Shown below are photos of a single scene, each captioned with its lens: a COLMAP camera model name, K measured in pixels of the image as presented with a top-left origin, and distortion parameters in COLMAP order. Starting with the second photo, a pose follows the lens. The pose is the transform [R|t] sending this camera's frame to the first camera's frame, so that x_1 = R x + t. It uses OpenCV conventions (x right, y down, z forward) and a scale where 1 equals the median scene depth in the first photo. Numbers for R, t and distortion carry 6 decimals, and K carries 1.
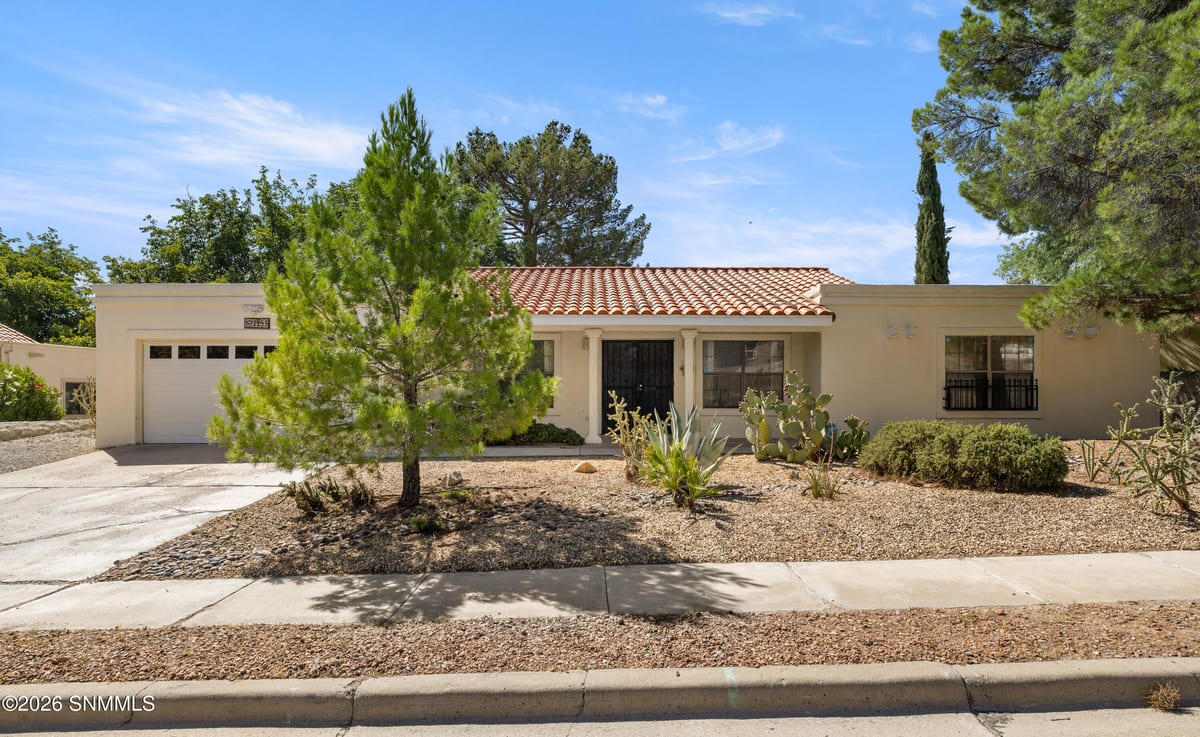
lens RADIAL K [[709.1, 0, 600.0], [0, 709.1, 368.5], [0, 0, 1]] dist [0.001255, -0.000161]
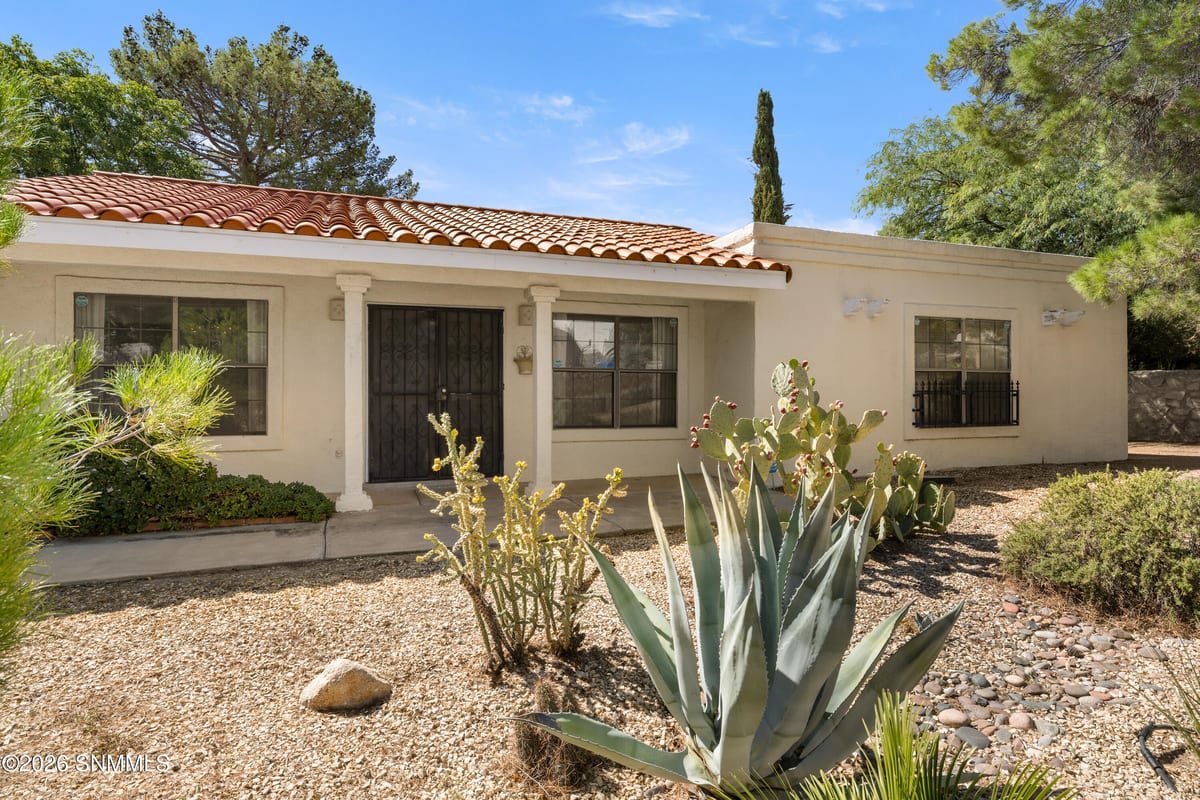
lens RADIAL K [[682.1, 0, 600.0], [0, 682.1, 400.0], [0, 0, 1]] dist [-0.001858, -0.000569]
pose [[0.937238, -0.005466, 0.348647, -0.014071], [-0.009251, 0.999135, 0.040532, 0.009561], [-0.348567, -0.041213, 0.936377, 0.496944]]
